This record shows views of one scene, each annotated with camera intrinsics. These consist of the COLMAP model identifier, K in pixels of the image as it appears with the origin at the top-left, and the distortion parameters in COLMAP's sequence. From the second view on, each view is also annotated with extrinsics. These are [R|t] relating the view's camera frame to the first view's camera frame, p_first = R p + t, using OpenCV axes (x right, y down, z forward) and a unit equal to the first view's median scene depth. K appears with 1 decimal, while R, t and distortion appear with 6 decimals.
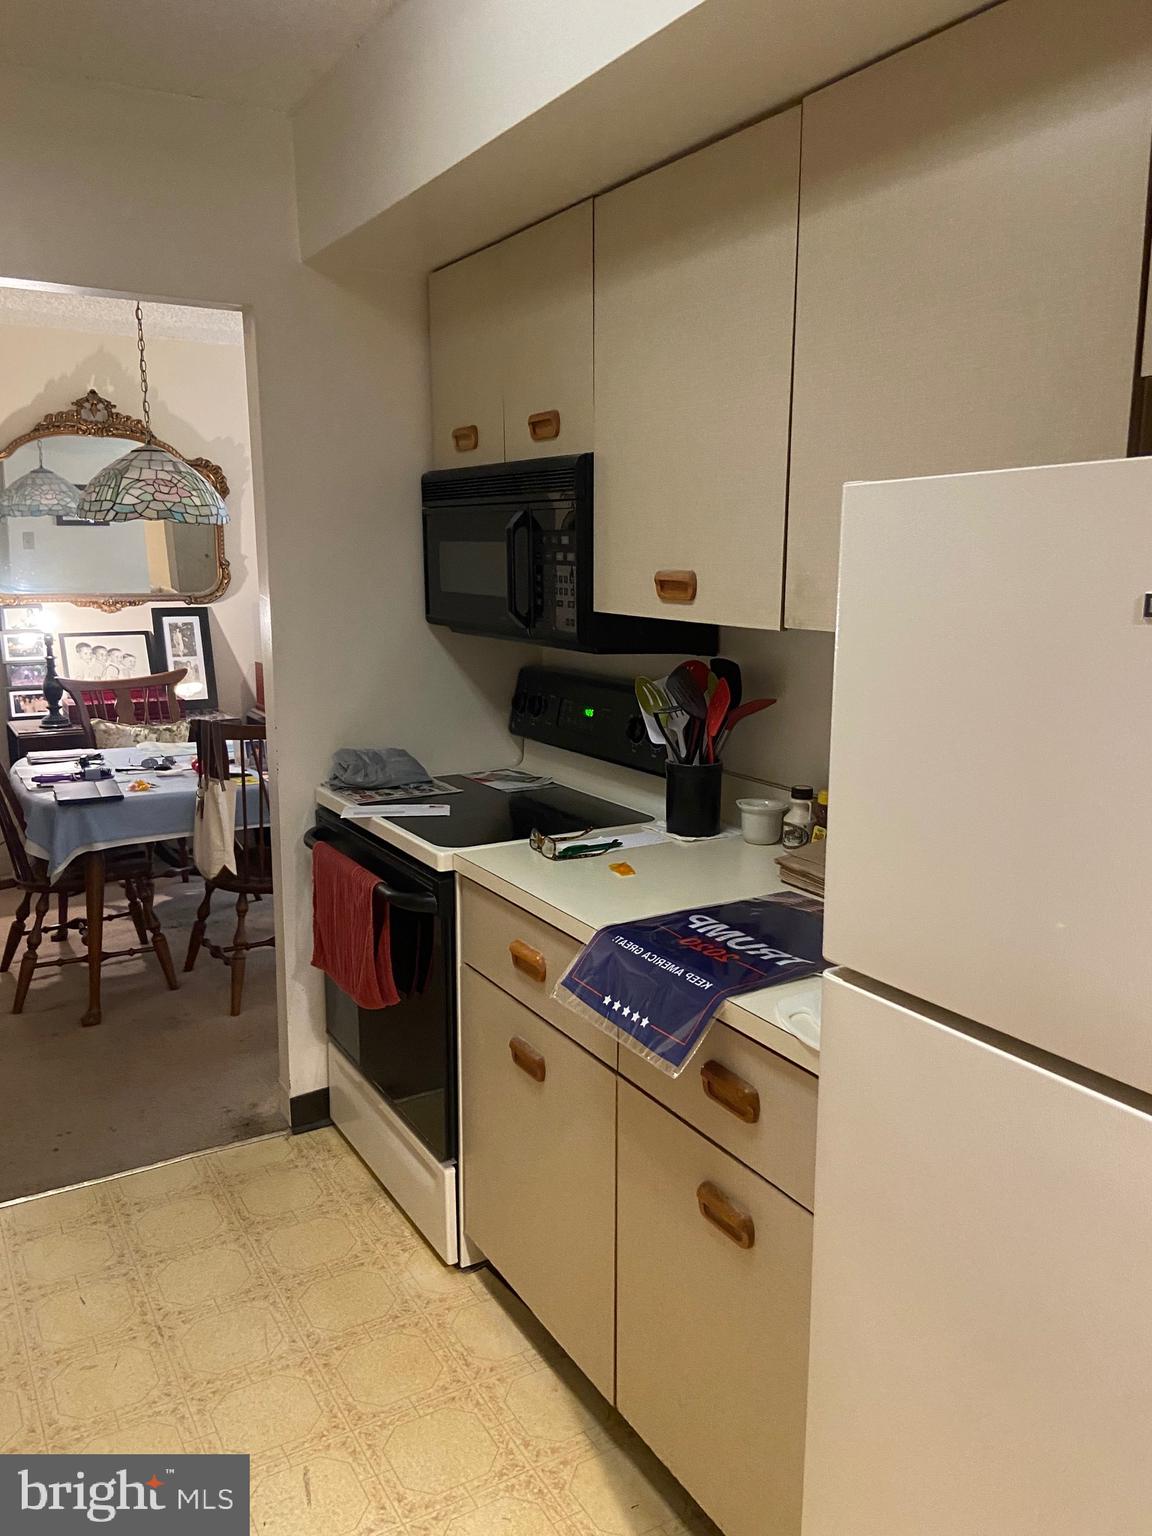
lens RADIAL K [[1148.5, 0, 576.0], [0, 1148.5, 768.0], [0, 0, 1]] dist [0.000184, -0.003257]
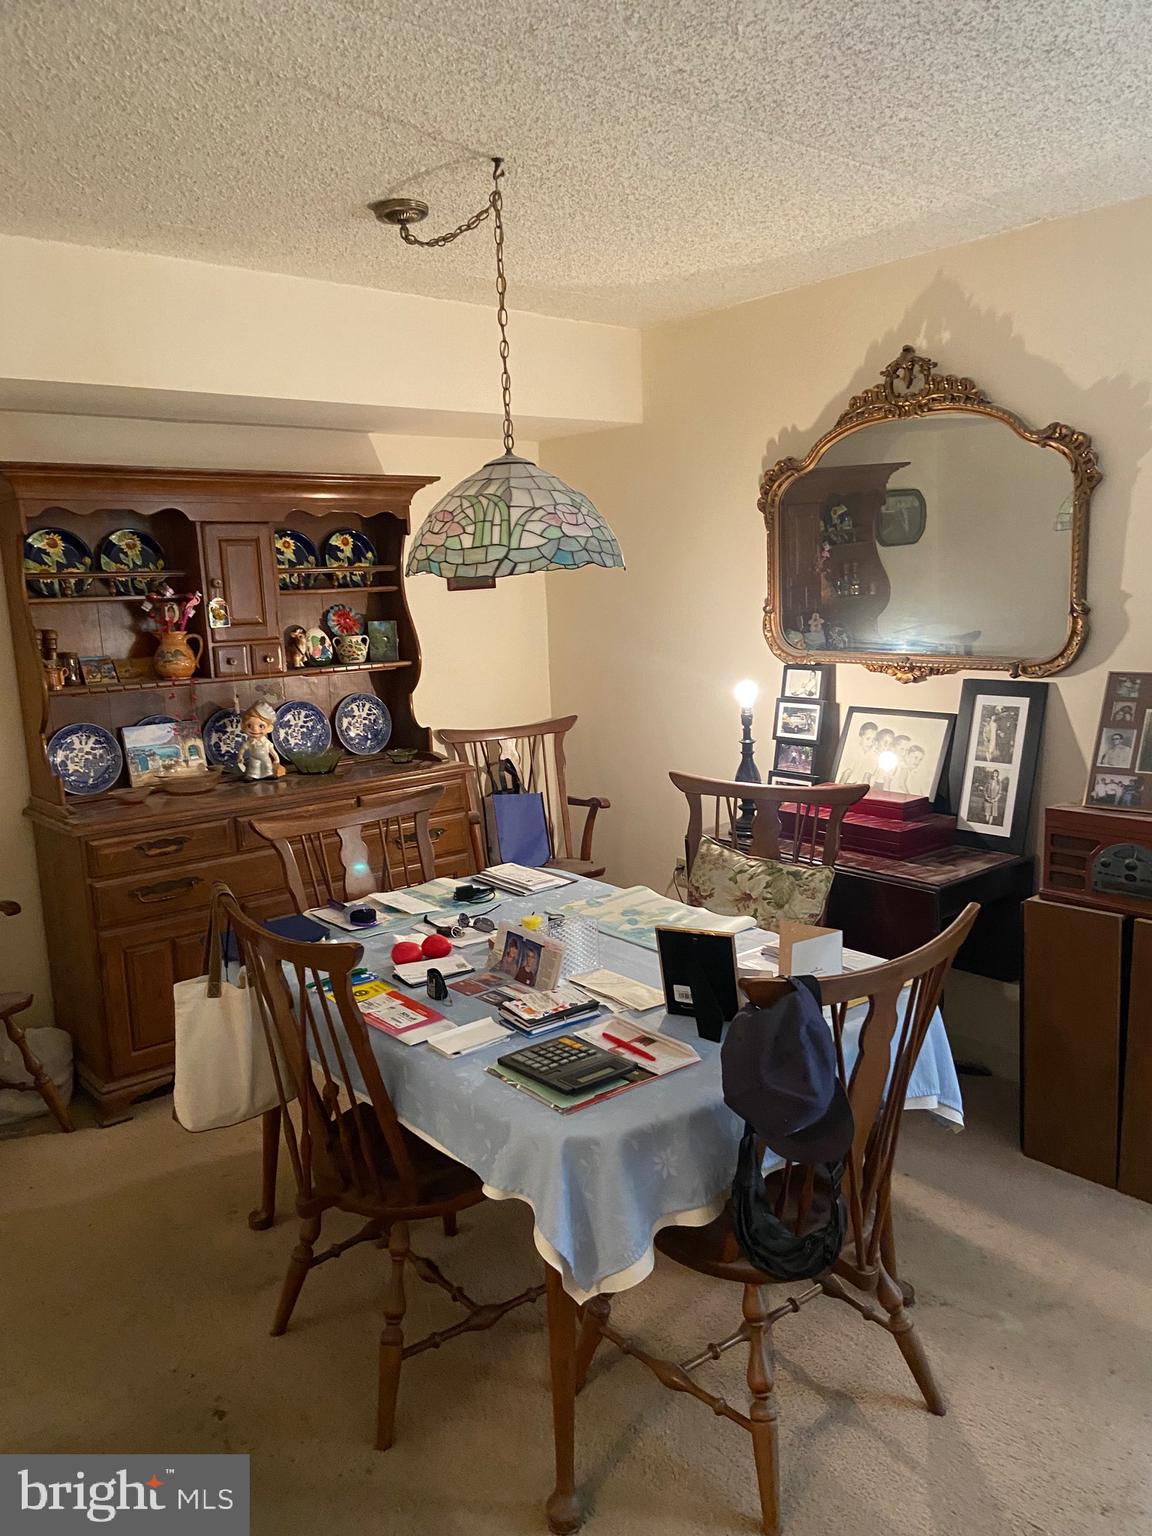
lens RADIAL K [[1148.5, 0, 576.0], [0, 1148.5, 768.0], [0, 0, 1]] dist [0.000184, -0.003257]
pose [[0.156755, 0.155964, -0.975245, 0.222281], [-0.139467, 0.981053, 0.134476, -0.150200], [0.977741, 0.114935, 0.175537, 0.706452]]
